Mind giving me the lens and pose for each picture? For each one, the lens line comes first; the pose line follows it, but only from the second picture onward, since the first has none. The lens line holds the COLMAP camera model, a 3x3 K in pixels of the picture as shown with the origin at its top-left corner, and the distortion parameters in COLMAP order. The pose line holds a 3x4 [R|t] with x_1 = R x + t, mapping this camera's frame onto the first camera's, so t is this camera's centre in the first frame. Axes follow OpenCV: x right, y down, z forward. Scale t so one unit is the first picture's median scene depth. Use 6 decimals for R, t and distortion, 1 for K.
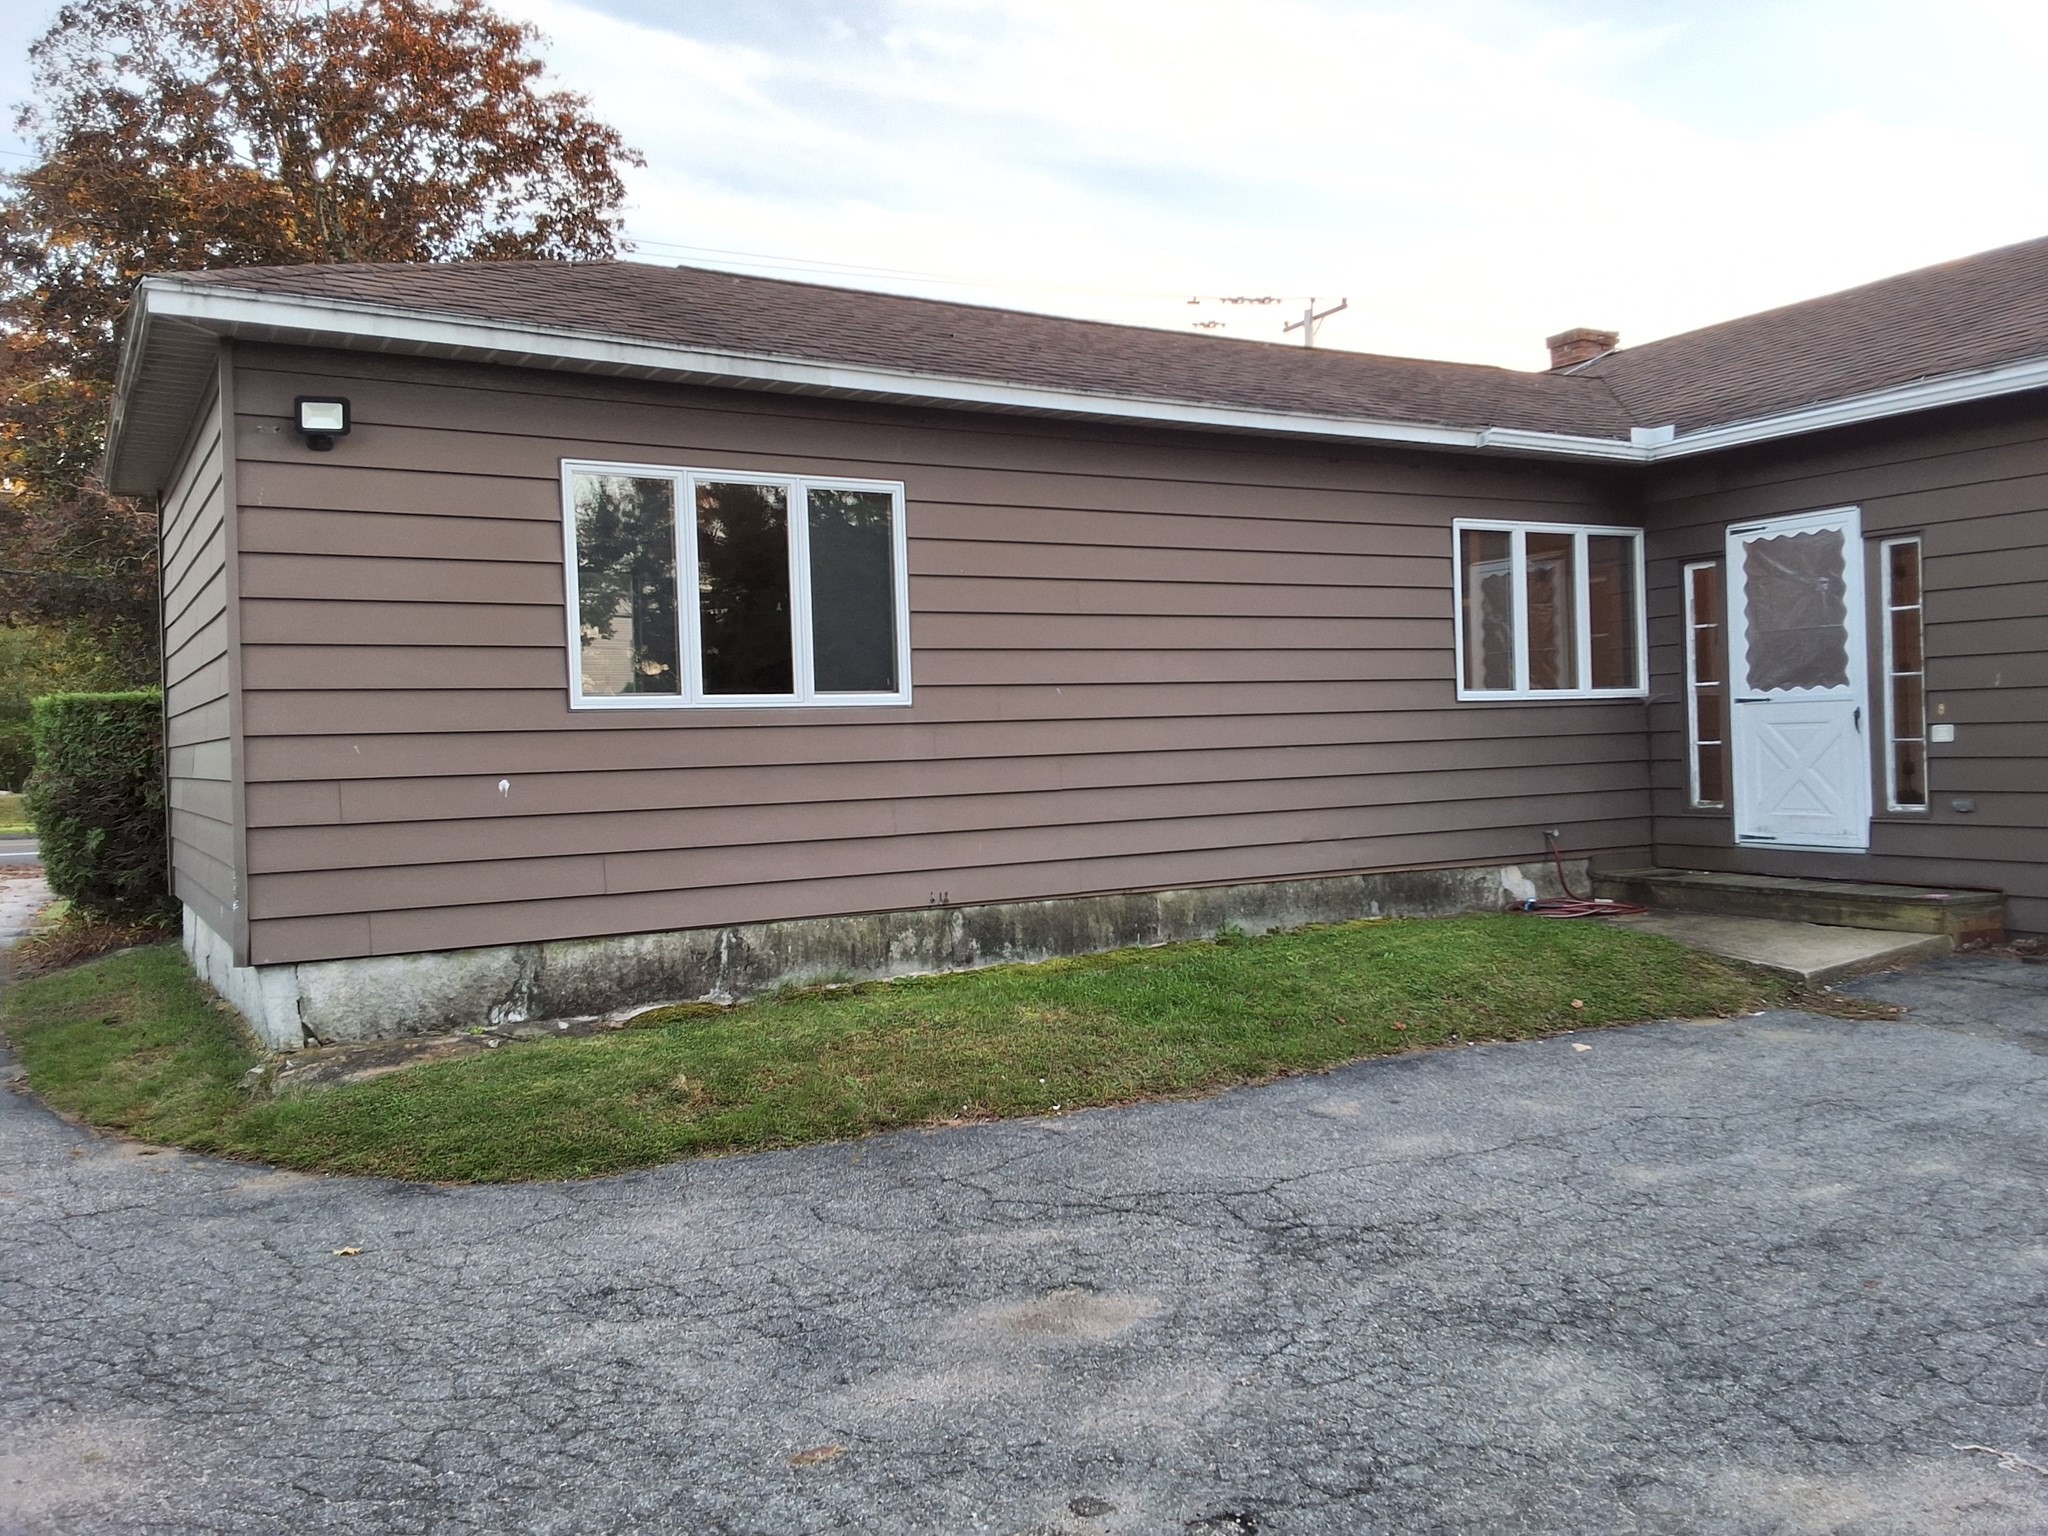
lens RADIAL K [[1637.8, 0, 1039.6], [0, 1637.8, 732.9], [0, 0, 1]] dist [0.103585, -0.147976]
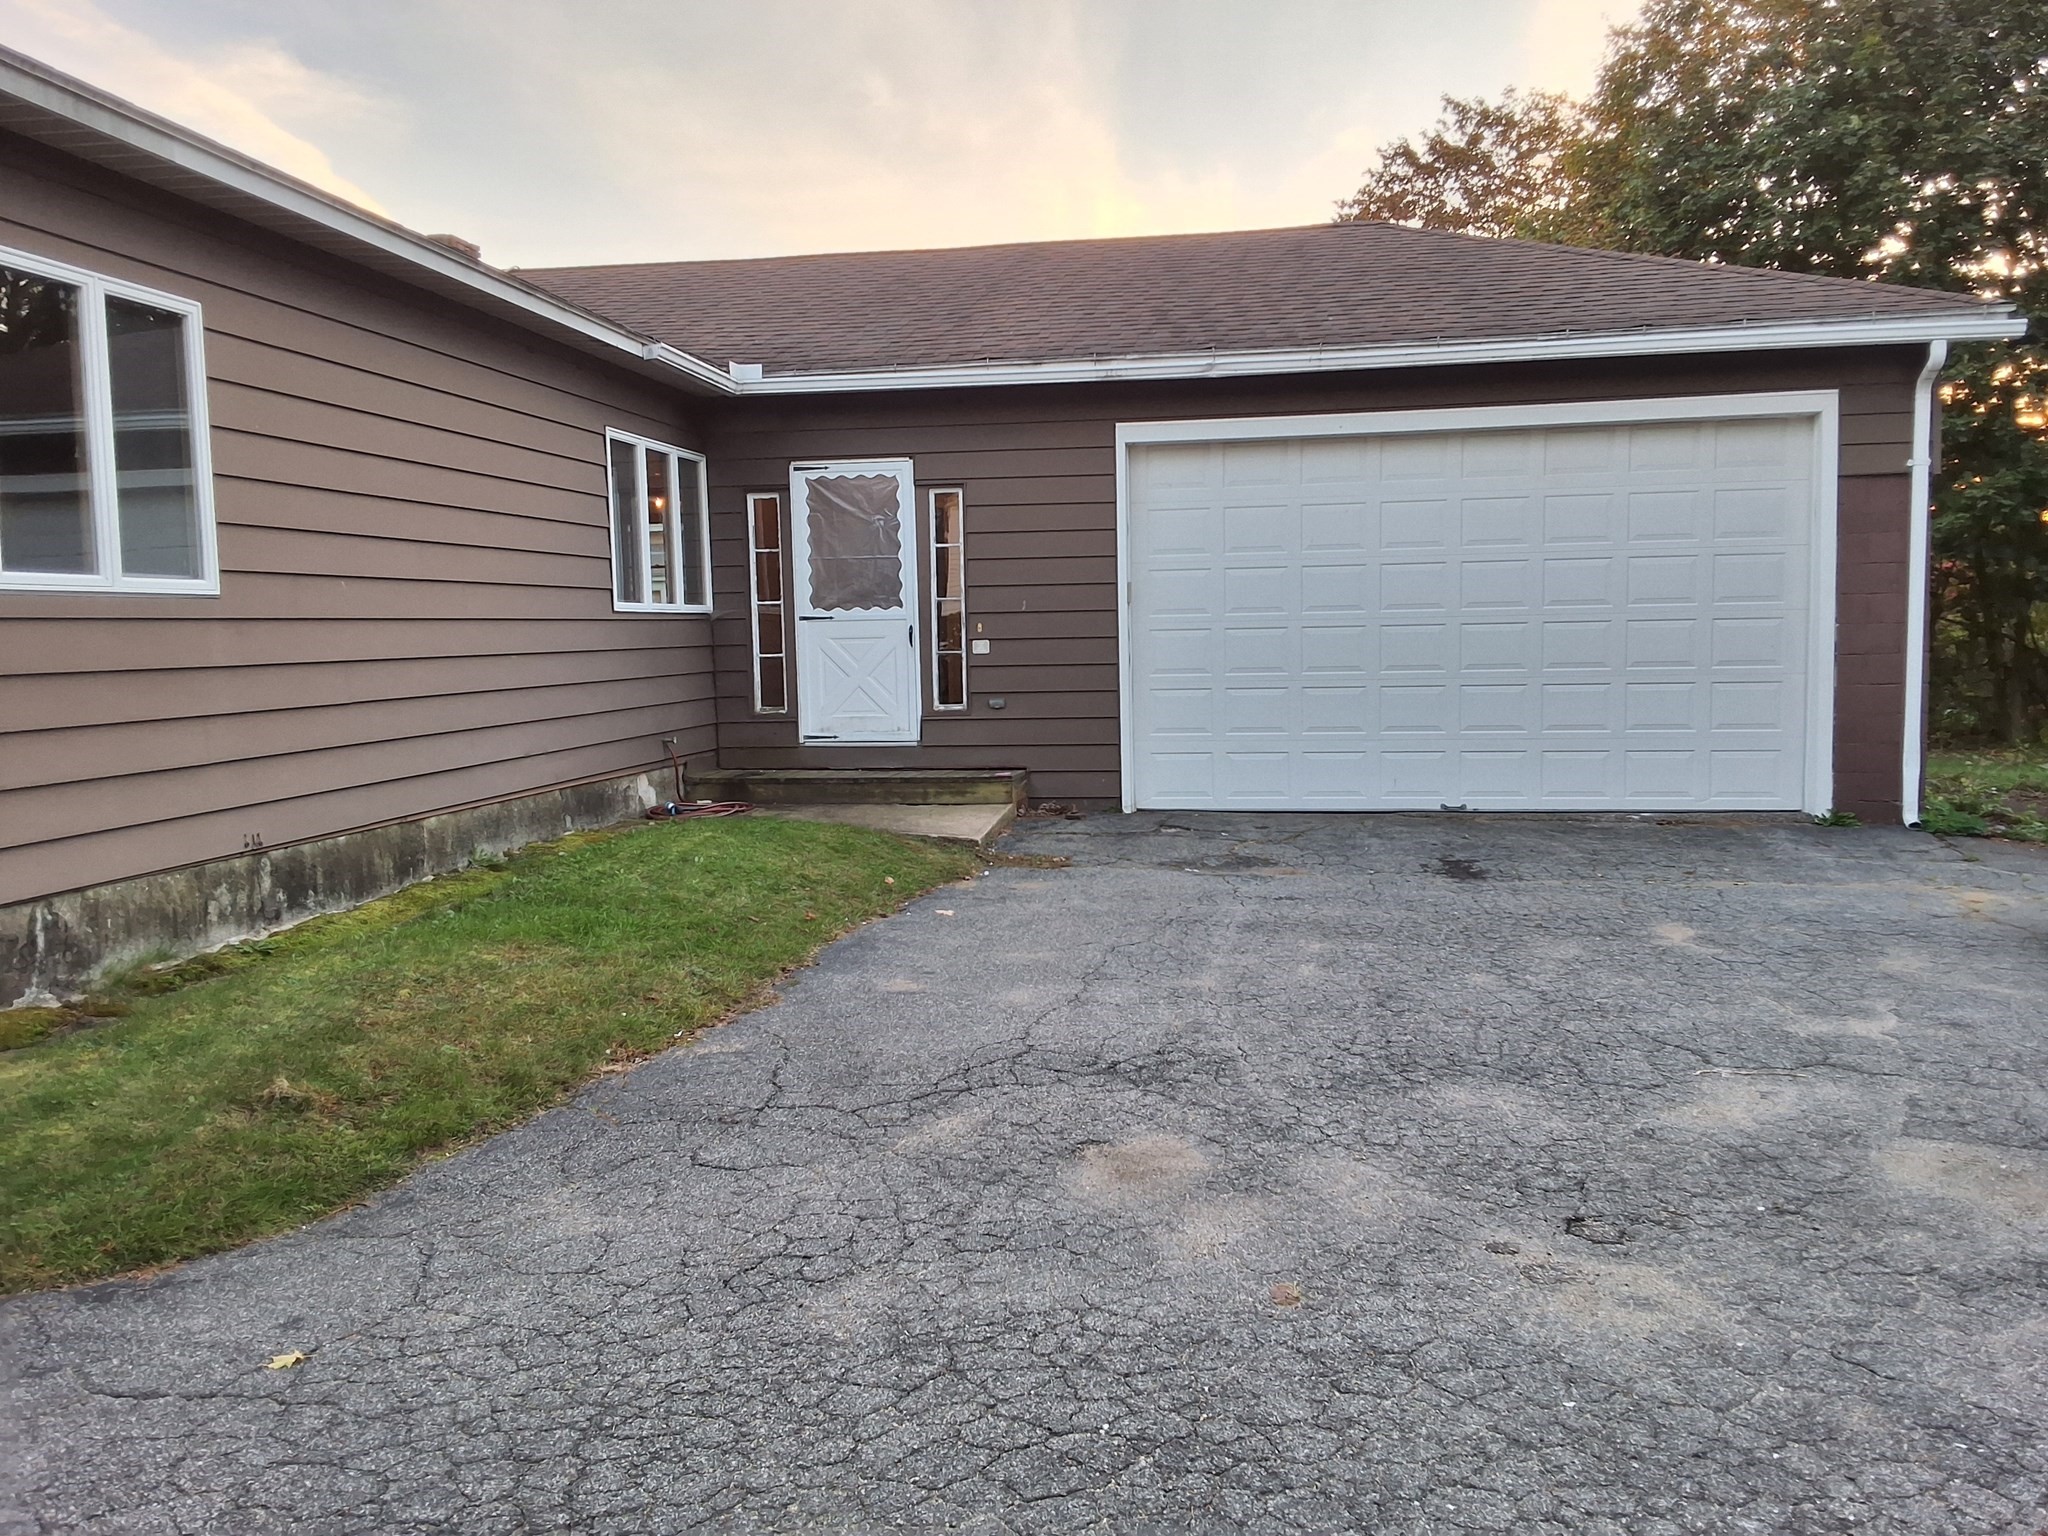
lens RADIAL K [[1637.8, 0, 1037.0], [0, 1637.8, 741.2], [0, 0, 1]] dist [0.103585, -0.147976]
pose [[0.636400, -0.036866, 0.770478, -0.466845], [-0.000330, 0.998844, 0.048066, 0.014183], [-0.771359, -0.030843, 0.635652, 0.208818]]
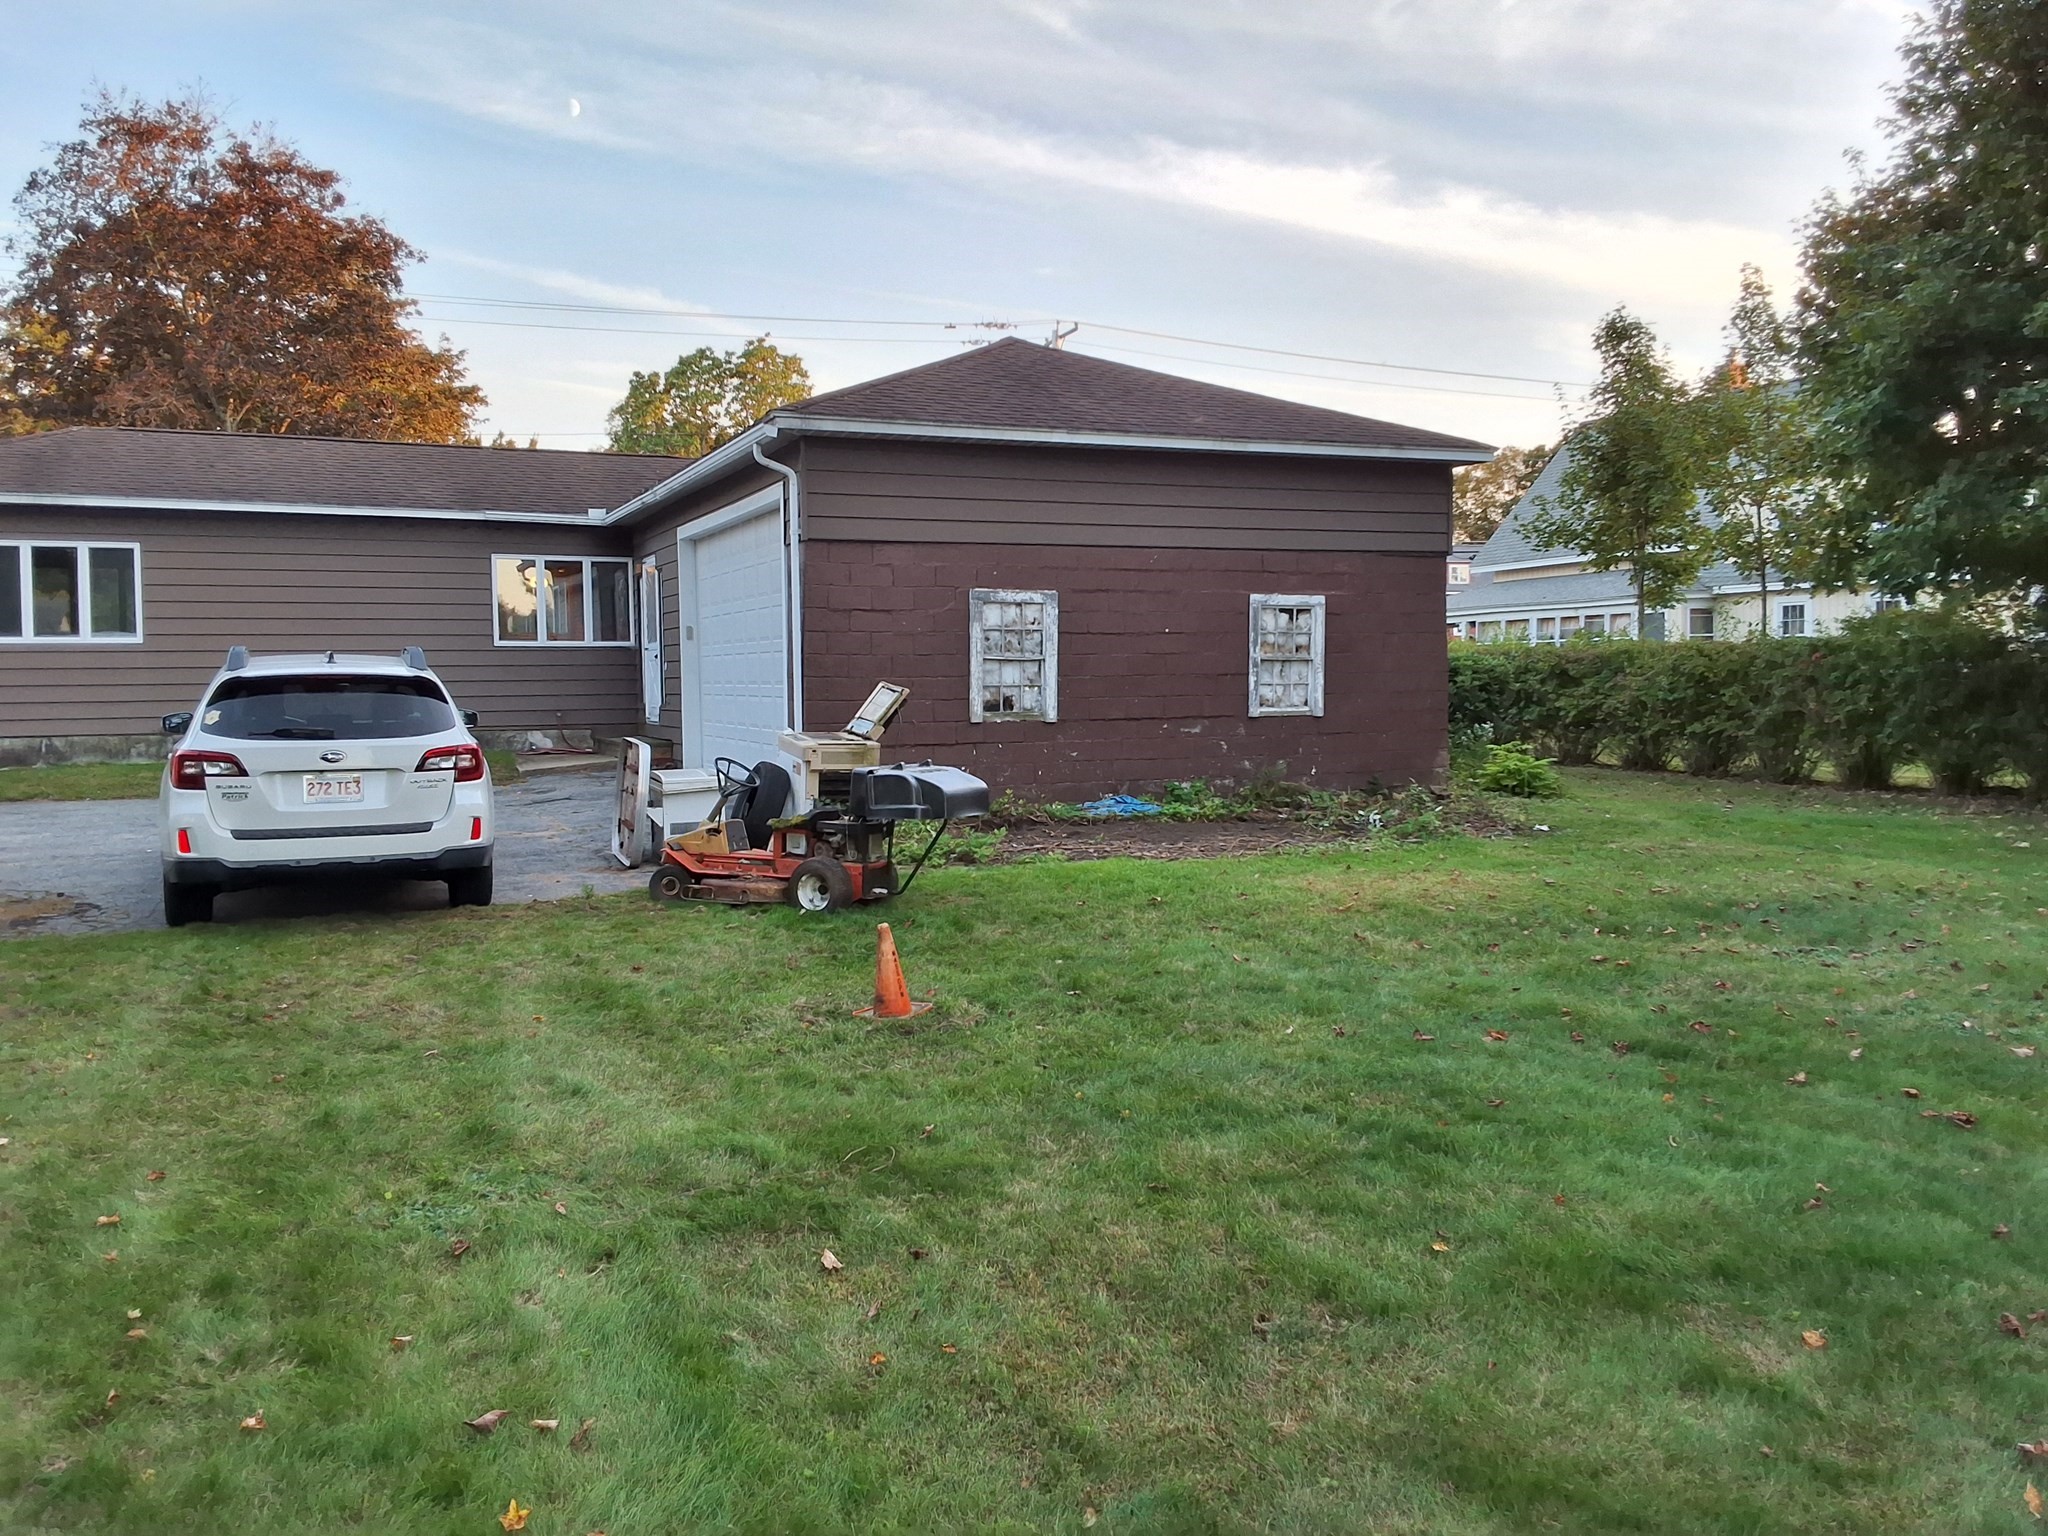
lens RADIAL K [[1637.8, 0, 1032.6], [0, 1637.8, 756.0], [0, 0, 1]] dist [0.103585, -0.147976]
pose [[0.991529, 0.022557, -0.127913, 1.506164], [-0.016105, 0.998556, 0.051251, 0.000096], [0.128884, -0.048757, 0.990460, -1.171984]]
